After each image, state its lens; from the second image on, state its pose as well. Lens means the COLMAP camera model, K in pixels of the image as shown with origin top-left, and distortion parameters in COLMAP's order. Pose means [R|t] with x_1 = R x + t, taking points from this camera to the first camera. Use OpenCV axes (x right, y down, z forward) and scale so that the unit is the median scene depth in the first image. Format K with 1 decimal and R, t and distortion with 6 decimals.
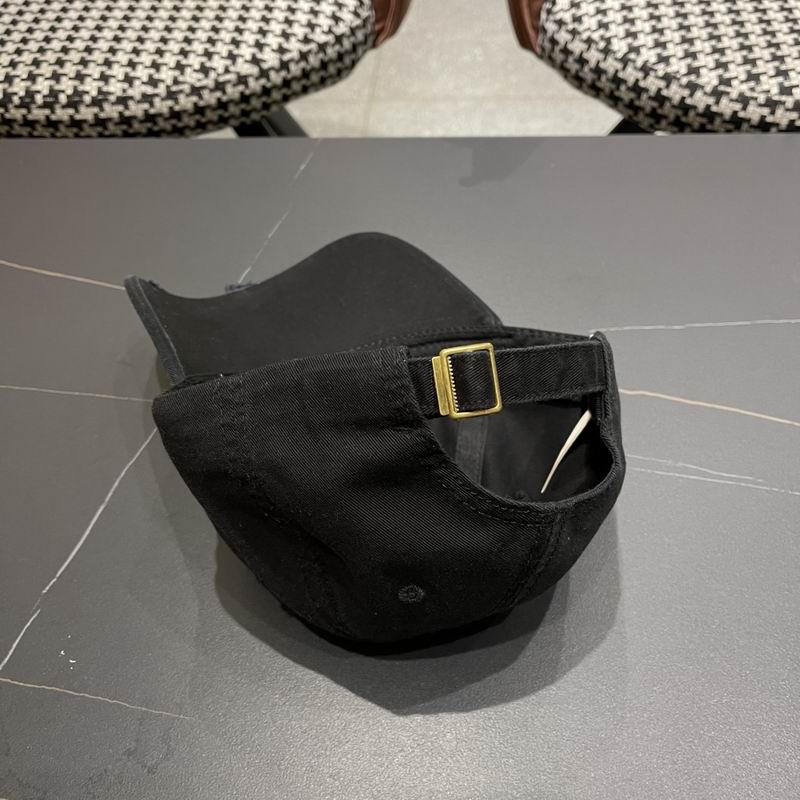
lens RADIAL K [[839.0, 0, 396.8], [0, 839.0, 418.1], [0, 0, 1]] dist [0.016278, 0.000000]
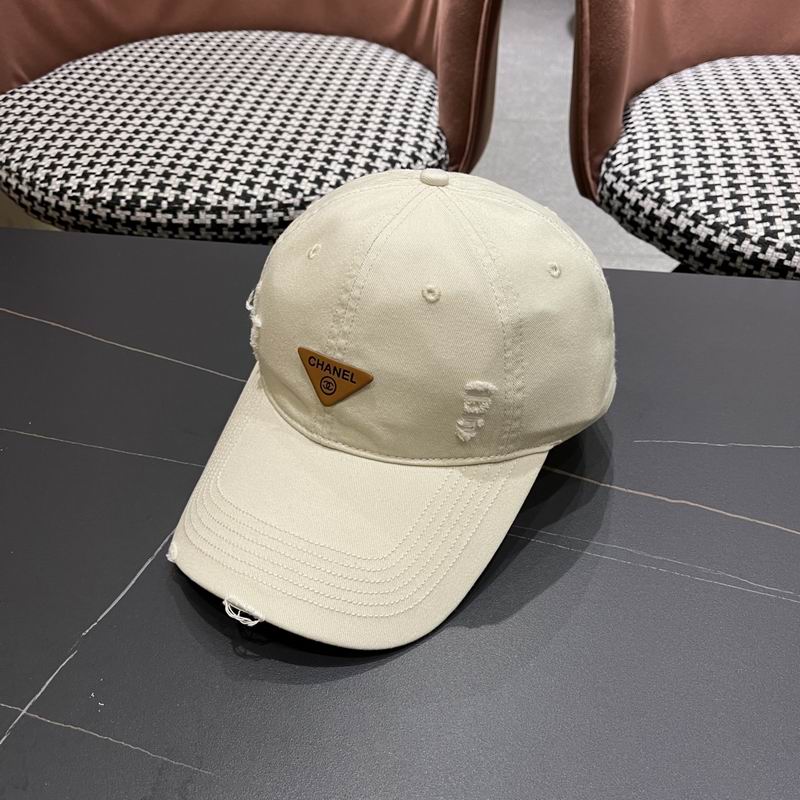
lens RADIAL K [[839.0, 0, 398.7], [0, 839.0, 395.2], [0, 0, 1]] dist [0.016278, 0.000000]
pose [[0.994606, 0.087501, -0.055694, -0.004520], [-0.096706, 0.976430, -0.192956, 0.050210], [0.037497, 0.197301, 0.979626, -0.025613]]
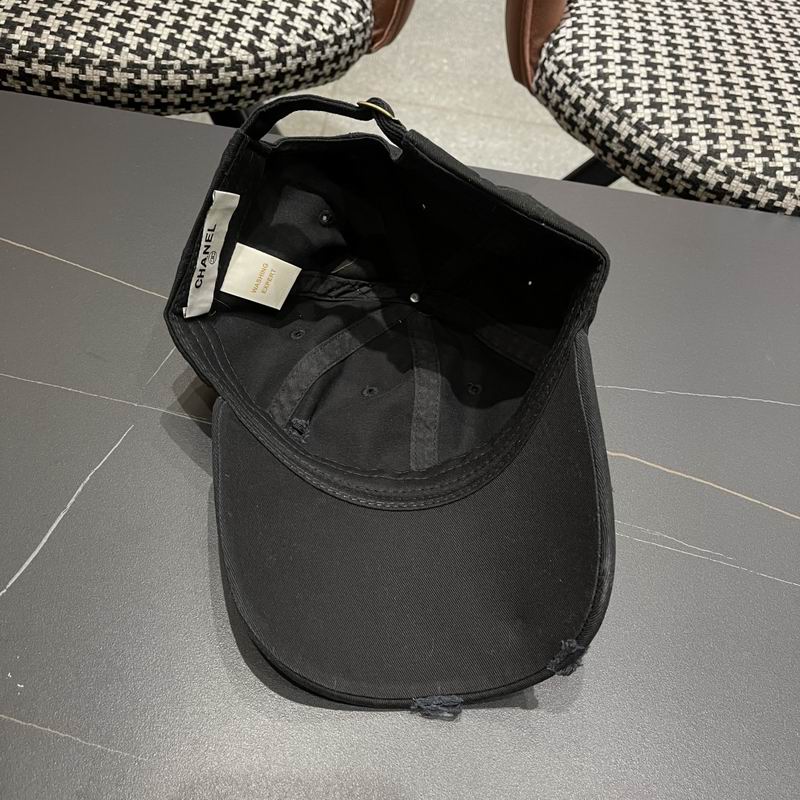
lens RADIAL K [[839.0, 0, 400.5], [0, 839.0, 403.4], [0, 0, 1]] dist [0.016278, 0.000000]
pose [[0.984282, 0.123342, 0.126392, -0.074265], [-0.123249, 0.992339, -0.008589, -0.034386], [-0.126484, -0.007123, 0.991943, 0.020213]]
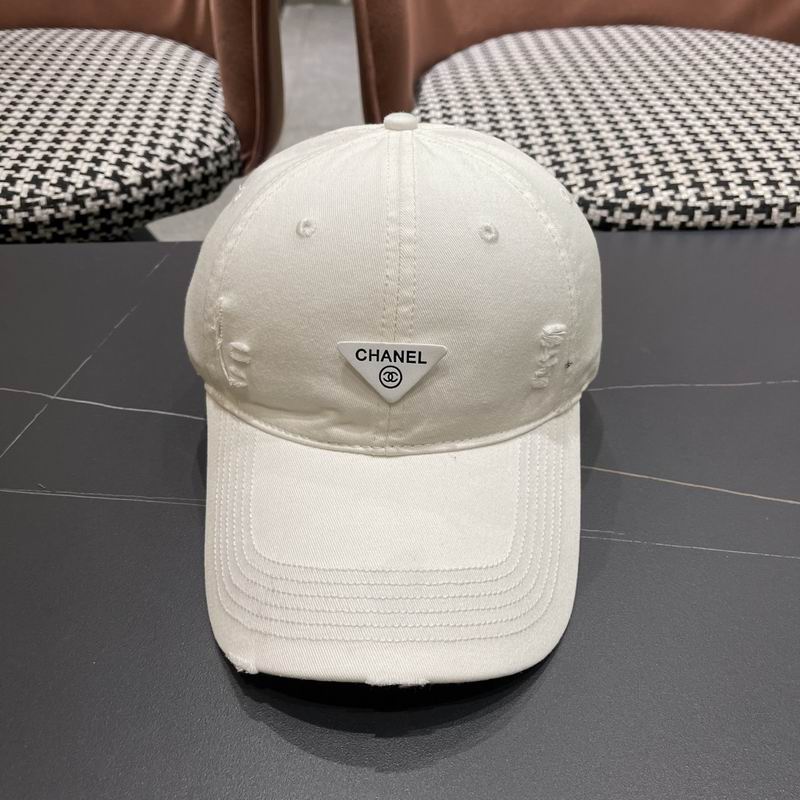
lens RADIAL K [[839.0, 0, 402.4], [0, 839.0, 404.7], [0, 0, 1]] dist [0.016278, 0.000000]
pose [[0.993078, -0.027770, 0.114126, 0.050859], [0.051988, 0.975211, -0.215083, 0.077079], [-0.105324, 0.219528, 0.969904, 0.047655]]
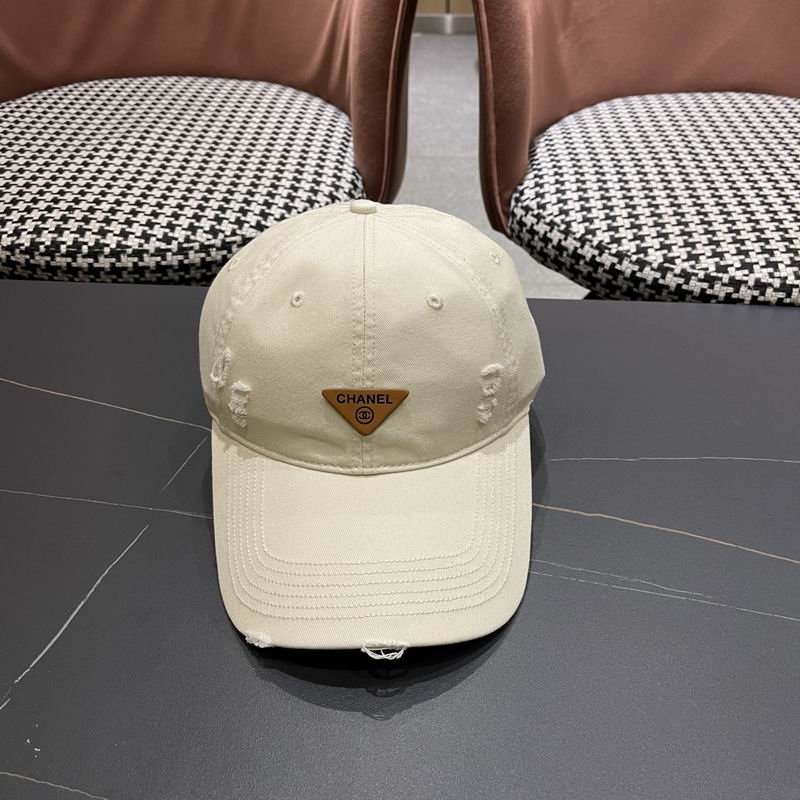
lens RADIAL K [[839.0, 0, 397.4], [0, 839.0, 393.0], [0, 0, 1]] dist [0.016278, 0.000000]
pose [[0.998871, 0.041971, 0.022252, 0.001668], [-0.035443, 0.970319, -0.239216, 0.057960], [-0.031631, 0.238157, 0.970711, -0.051213]]
